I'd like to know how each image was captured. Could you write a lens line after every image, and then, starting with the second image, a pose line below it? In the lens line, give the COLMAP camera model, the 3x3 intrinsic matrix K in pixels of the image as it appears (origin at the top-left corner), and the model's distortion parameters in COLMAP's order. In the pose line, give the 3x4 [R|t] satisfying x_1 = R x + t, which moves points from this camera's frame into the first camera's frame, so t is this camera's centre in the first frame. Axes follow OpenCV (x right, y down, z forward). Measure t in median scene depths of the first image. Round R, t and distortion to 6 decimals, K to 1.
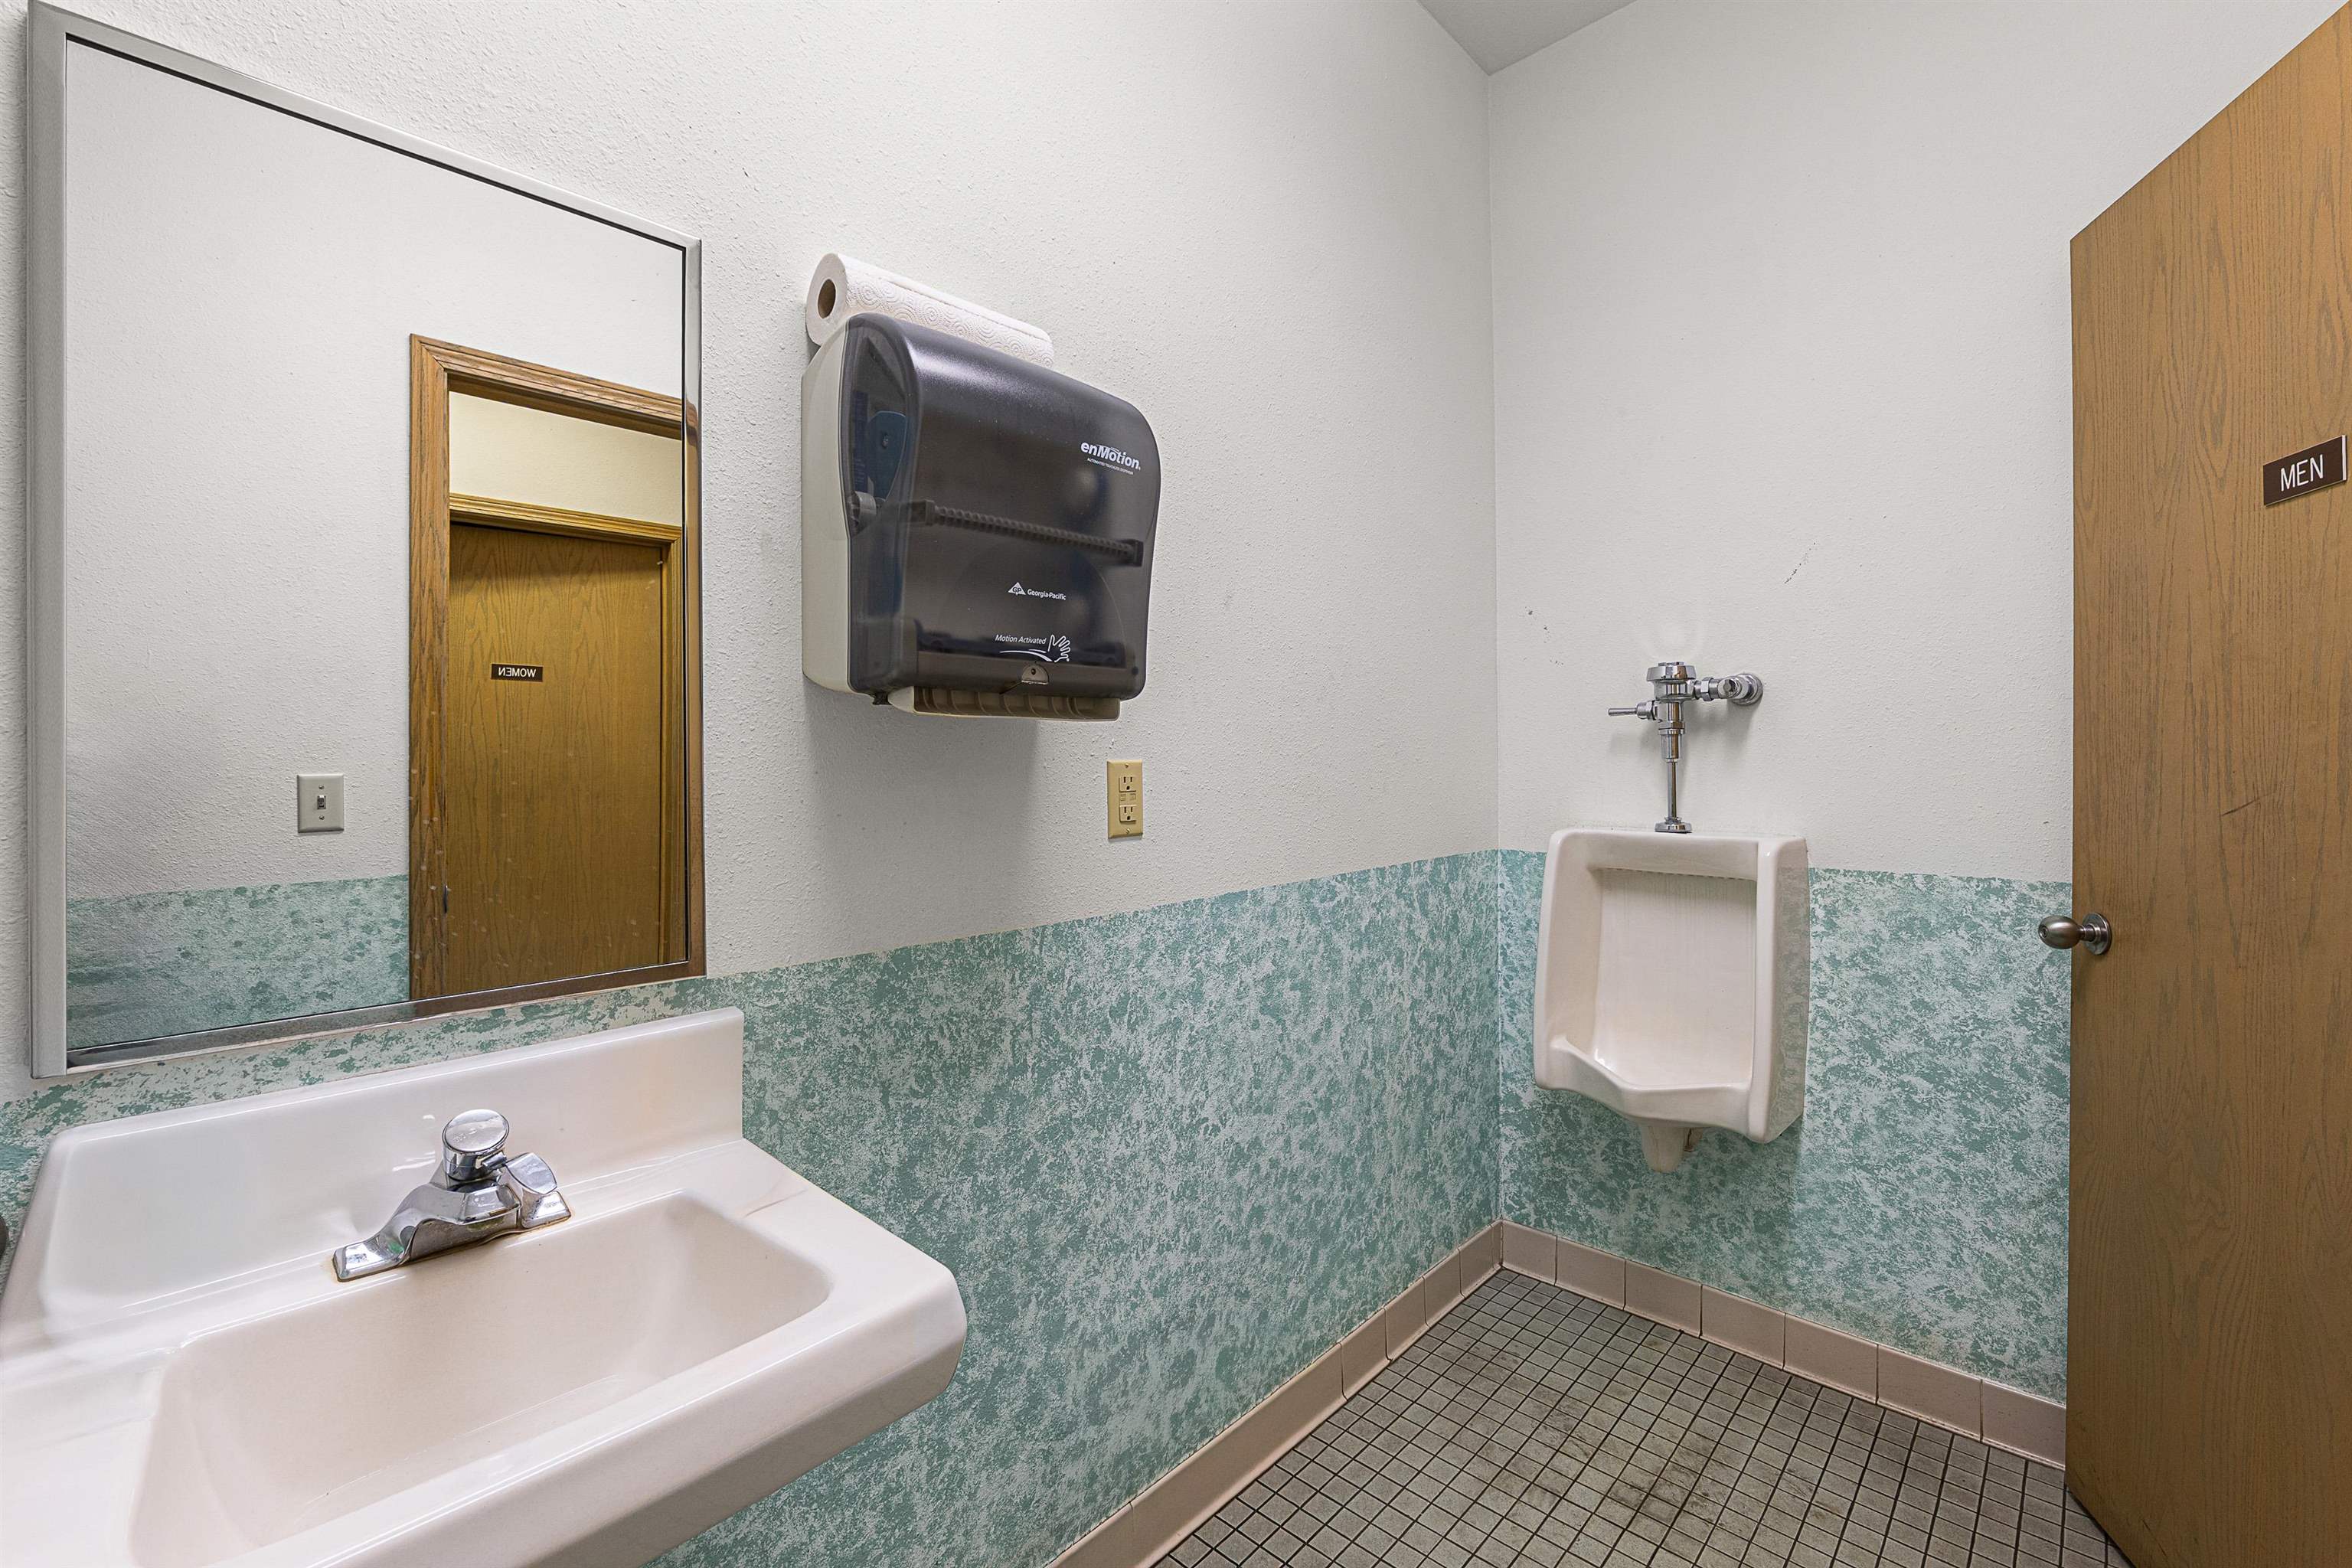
lens RADIAL K [[979.2, 0, 1178.3], [0, 979.2, 759.4], [0, 0, 1]] dist [-0.015502, 0.000293]
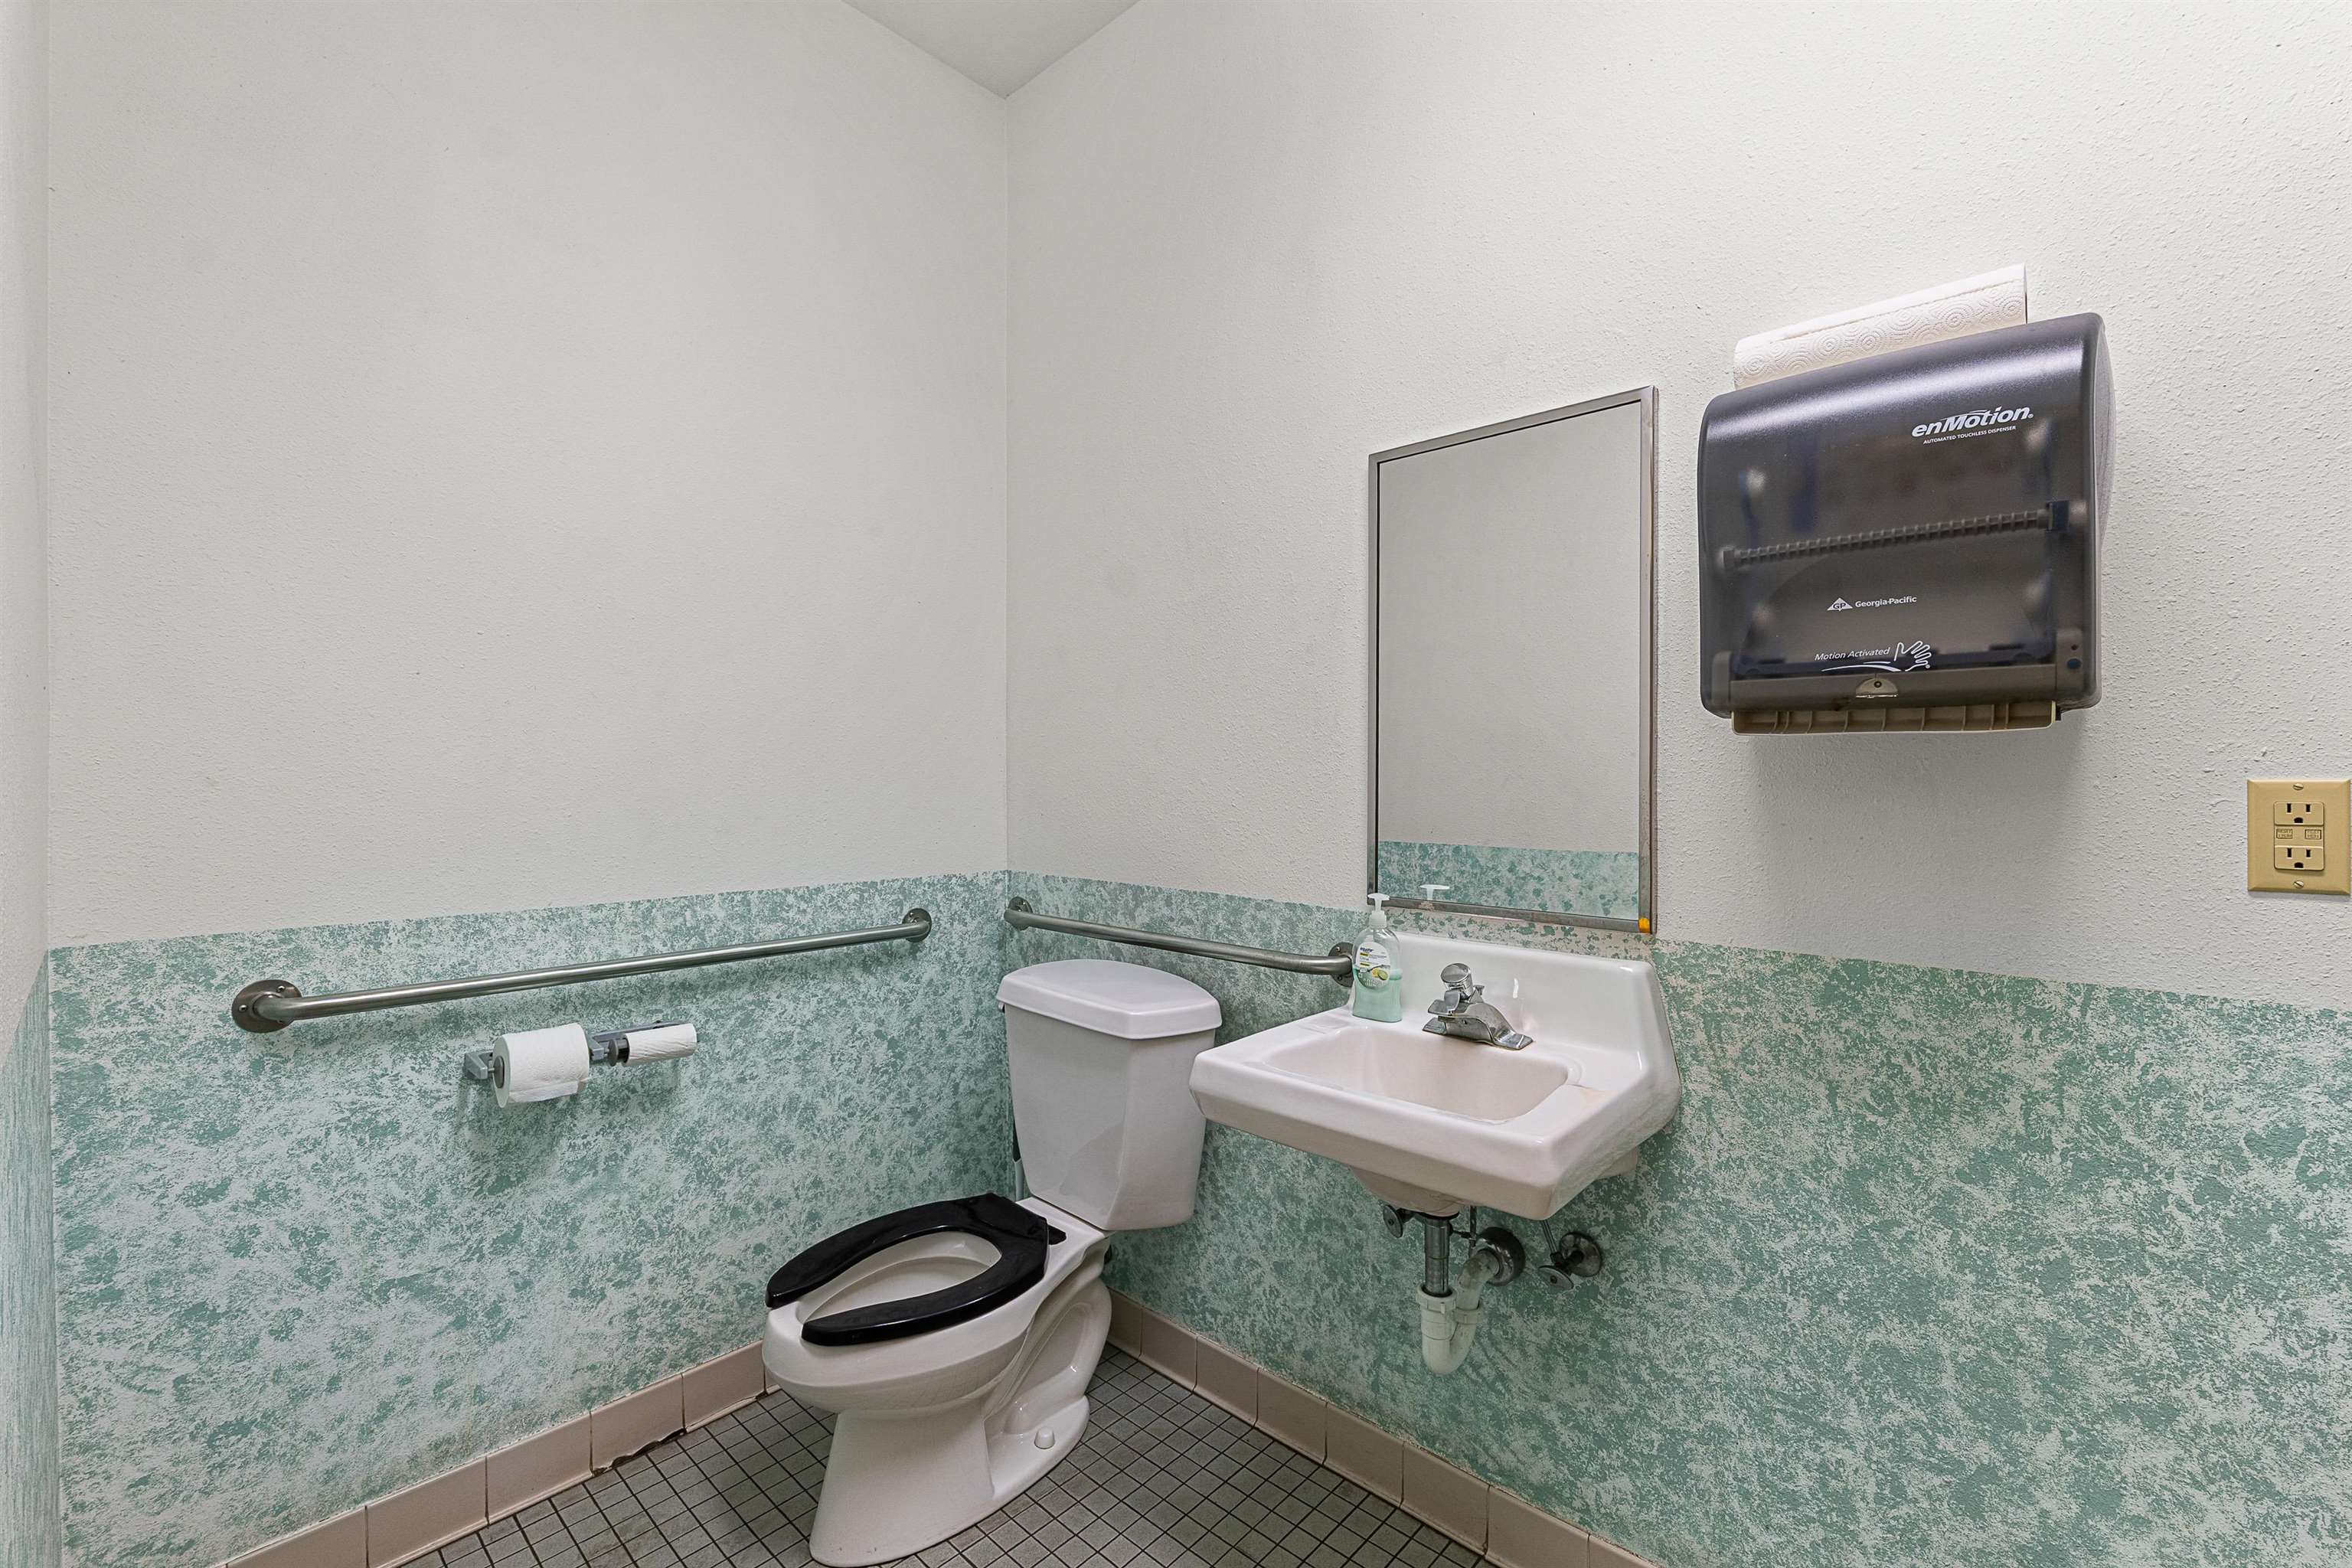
lens RADIAL K [[979.2, 0, 1180.2], [0, 979.2, 783.0], [0, 0, 1]] dist [-0.015502, 0.000293]
pose [[0.017284, 0.018160, -0.999686, 0.679984], [0.000765, 0.999835, 0.018176, -0.009886], [0.999850, -0.001079, 0.017267, 0.262890]]
